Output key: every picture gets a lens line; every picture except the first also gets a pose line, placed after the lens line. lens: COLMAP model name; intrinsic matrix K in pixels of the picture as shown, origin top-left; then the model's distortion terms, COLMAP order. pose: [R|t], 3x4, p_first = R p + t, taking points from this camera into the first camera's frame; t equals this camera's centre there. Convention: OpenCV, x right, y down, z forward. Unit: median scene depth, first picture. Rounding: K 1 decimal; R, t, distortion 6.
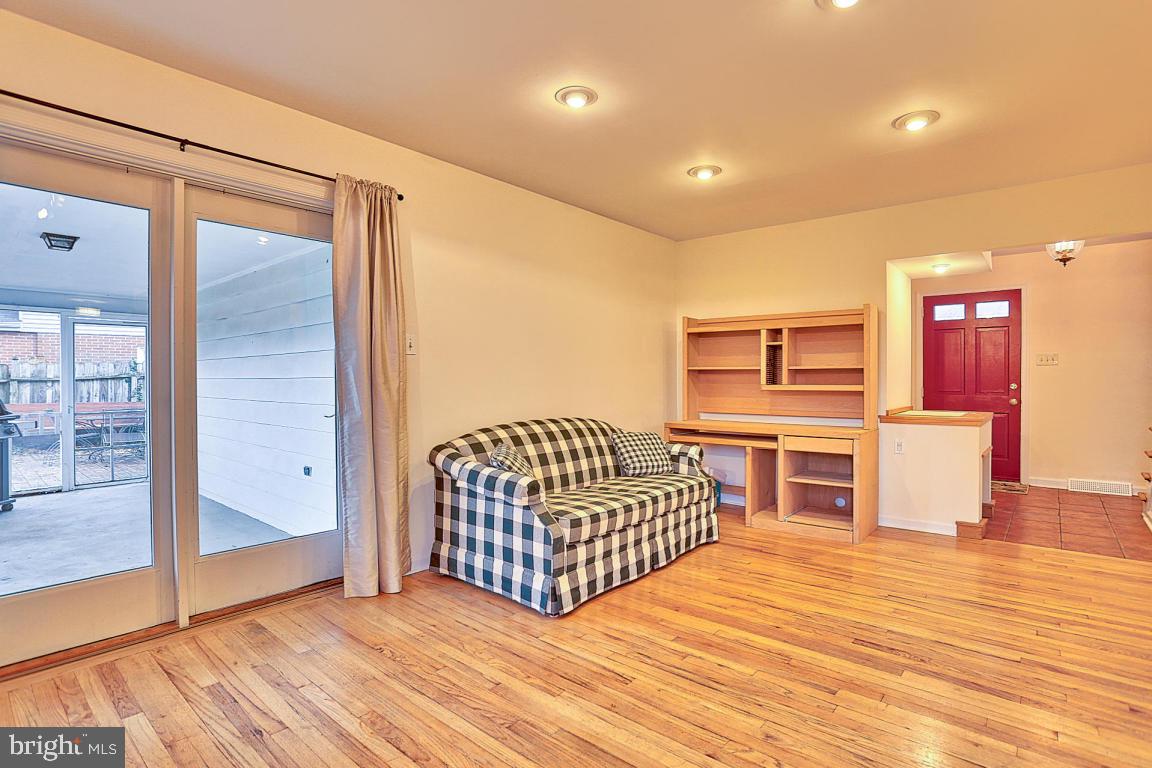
lens RADIAL K [[567.9, 0, 581.2], [0, 567.9, 383.7], [0, 0, 1]] dist [-0.066558, 0.025438]
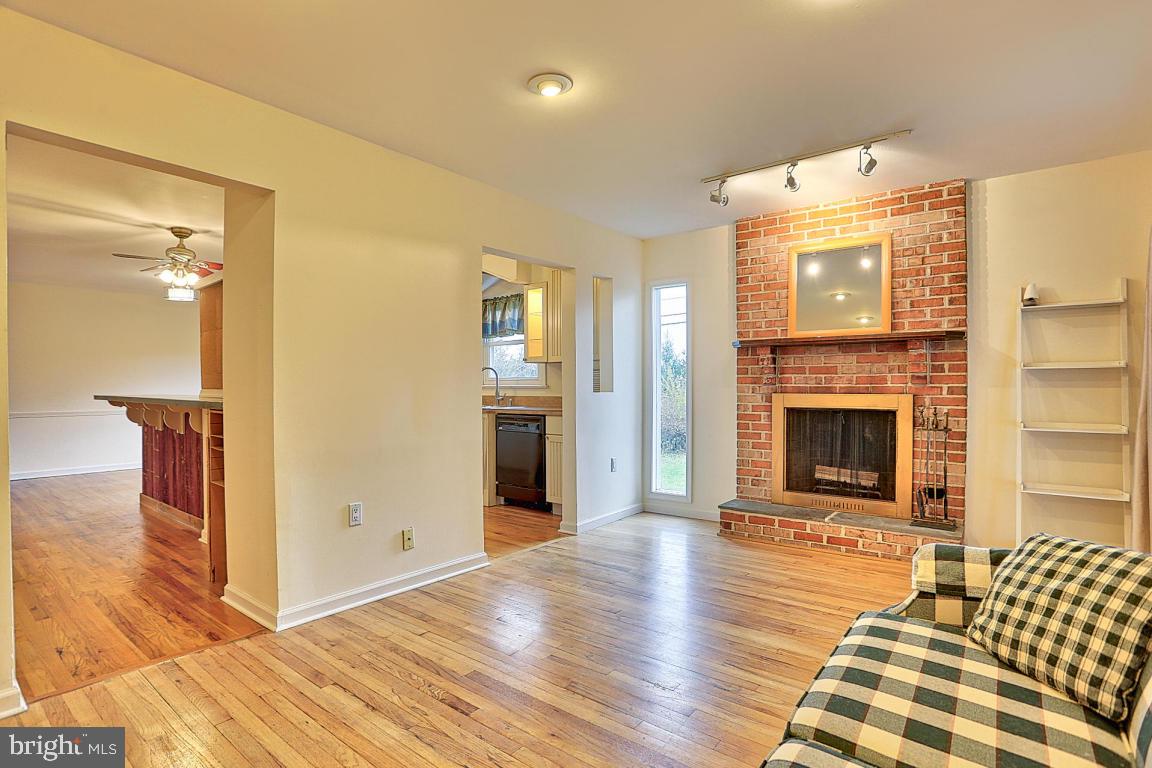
lens RADIAL K [[567.9, 0, 577.8], [0, 567.9, 389.5], [0, 0, 1]] dist [-0.066558, 0.025438]
pose [[-0.999520, 0.004688, -0.030613, 0.250820], [0.004375, 0.999937, 0.010302, -0.013233], [0.030659, 0.010163, -0.999478, 1.270754]]
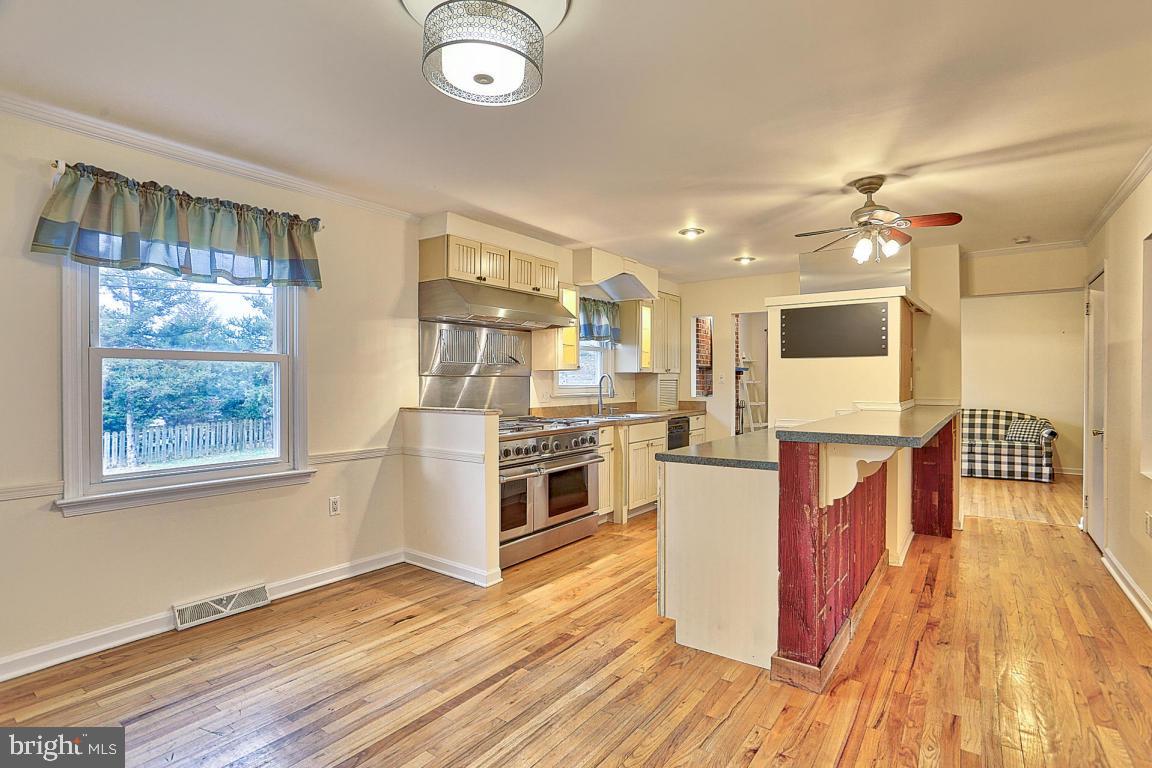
lens RADIAL K [[567.9, 0, 576.3], [0, 567.9, 387.3], [0, 0, 1]] dist [-0.066558, 0.025438]
pose [[0.064089, 0.013462, -0.997853, 2.131657], [-0.001548, 0.999909, 0.013390, -0.050418], [0.997943, 0.000687, 0.064104, -0.699751]]
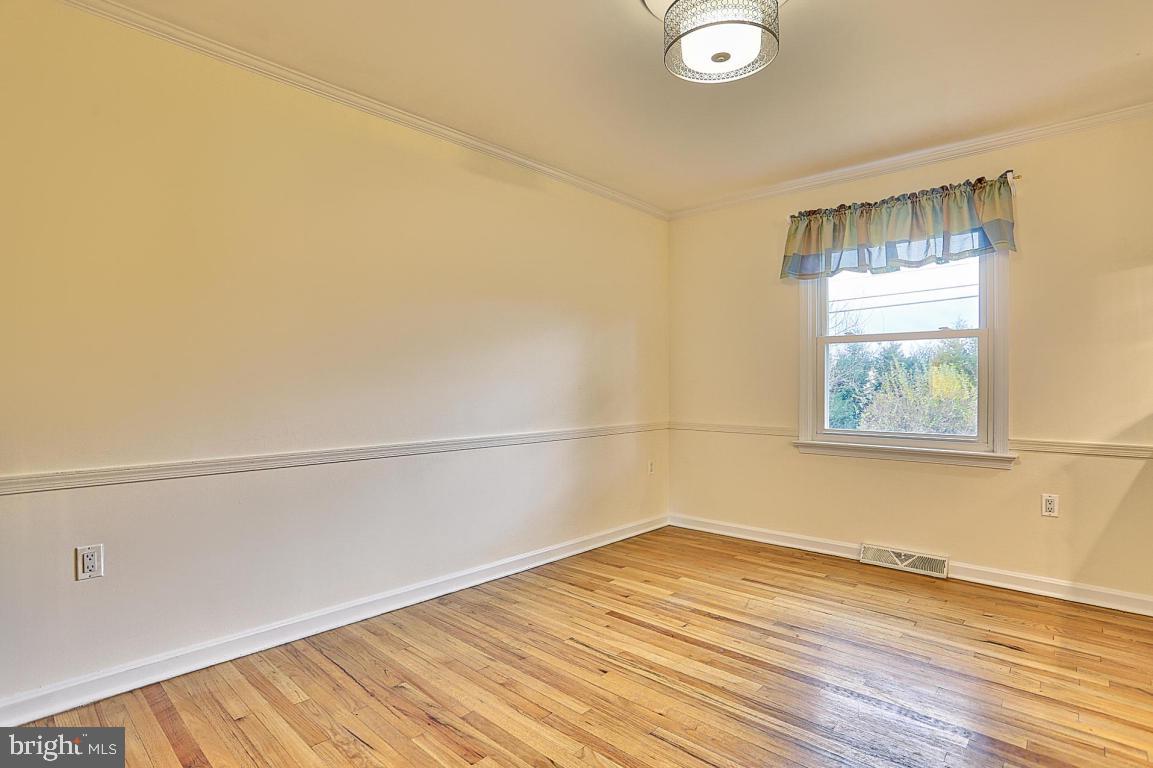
lens RADIAL K [[568.4, 0, 583.6], [0, 568.4, 389.8], [0, 0, 1]] dist [-0.066558, 0.025438]
pose [[-0.998864, 0.003241, 0.047532, 1.730993], [0.003871, 0.999906, 0.013174, -0.005787], [-0.047485, 0.013343, -0.998783, -0.193224]]
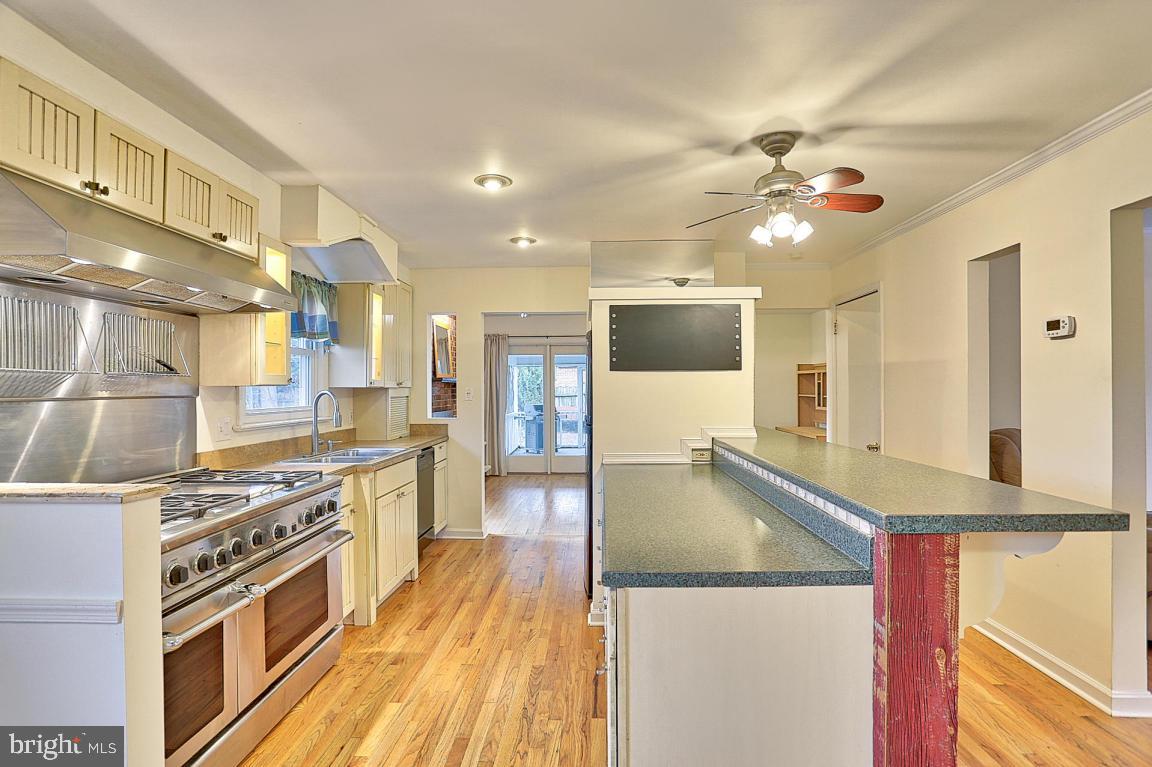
lens RADIAL K [[567.9, 0, 579.3], [0, 567.9, 389.0], [0, 0, 1]] dist [-0.066558, 0.025438]
pose [[0.618290, -0.000740, -0.785950, 1.606469], [0.001021, 0.999999, -0.000138, -0.069662], [0.785949, -0.000717, 0.618291, -0.786689]]
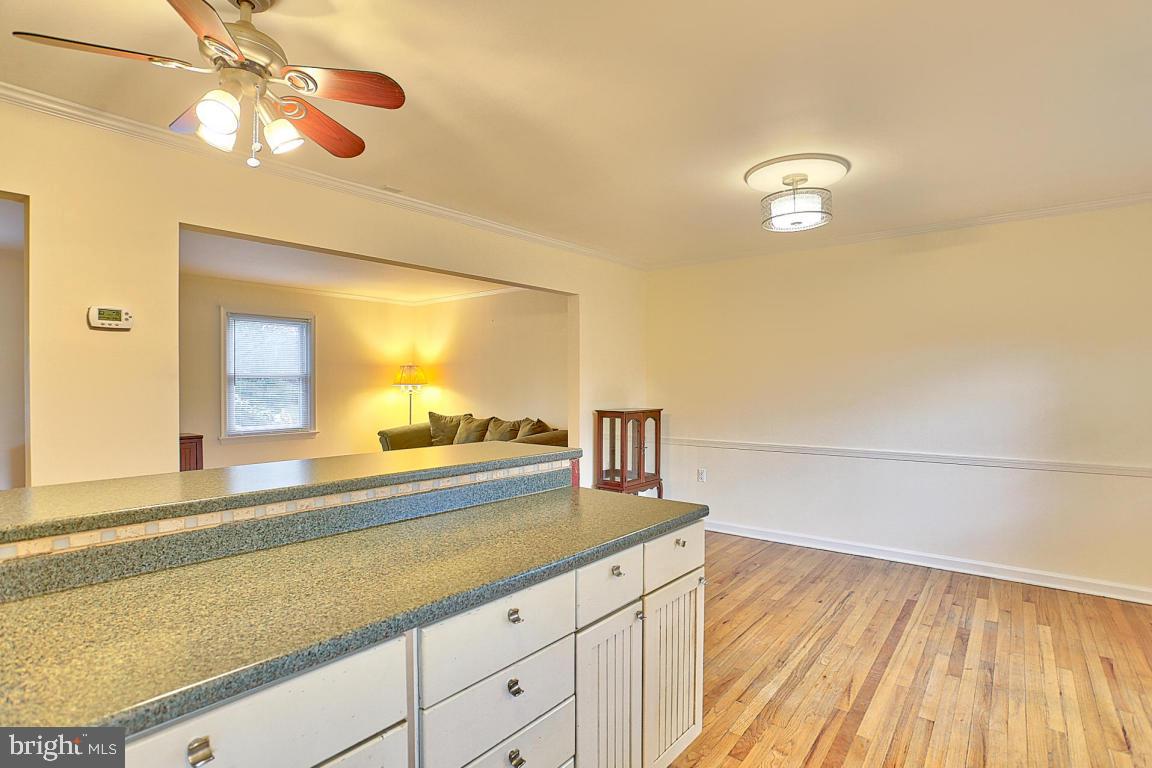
lens RADIAL K [[567.9, 0, 578.9], [0, 567.9, 388.7], [0, 0, 1]] dist [-0.066558, 0.025438]
pose [[-0.024596, -0.004919, 0.999685, 0.728281], [0.004353, 0.999978, 0.005028, -0.065390], [-0.999688, 0.004475, -0.024574, -0.380577]]
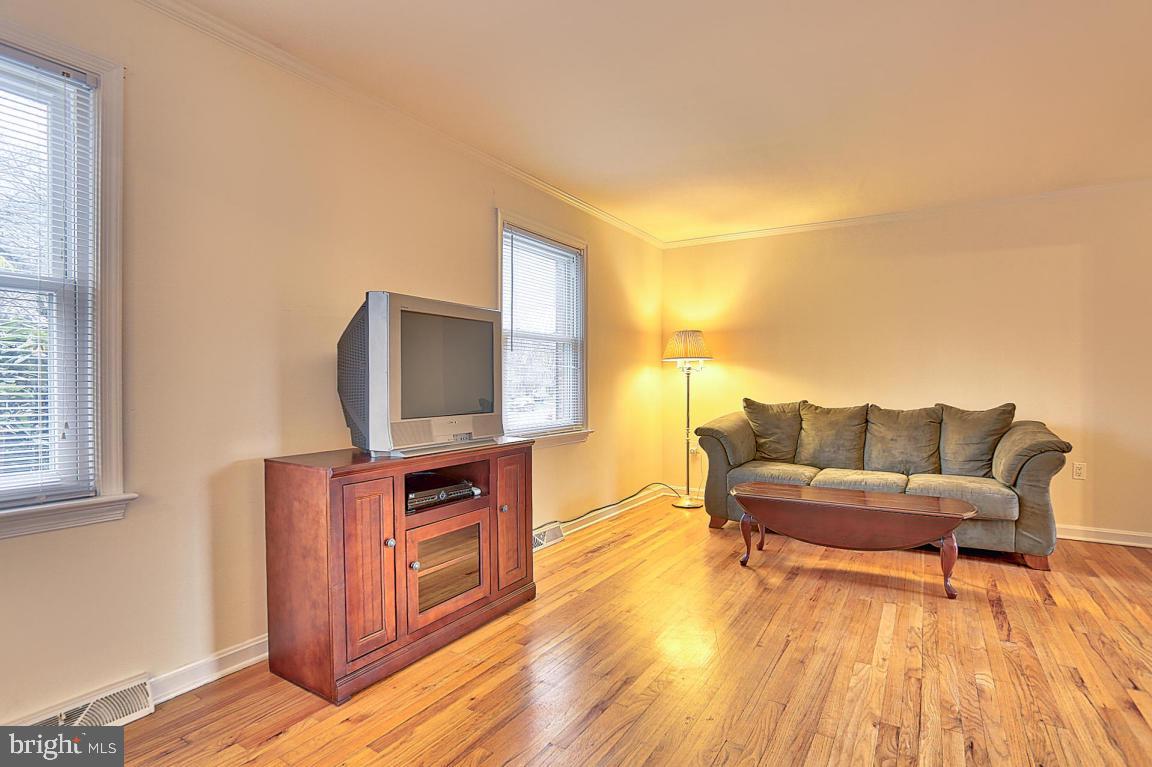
lens RADIAL K [[567.9, 0, 566.4], [0, 567.9, 397.9], [0, 0, 1]] dist [-0.066558, 0.025438]
pose [[-0.119374, -0.019388, 0.992660, 1.503829], [0.008897, 0.999748, 0.020596, -0.005785], [-0.992809, 0.011291, -0.119172, 0.729410]]
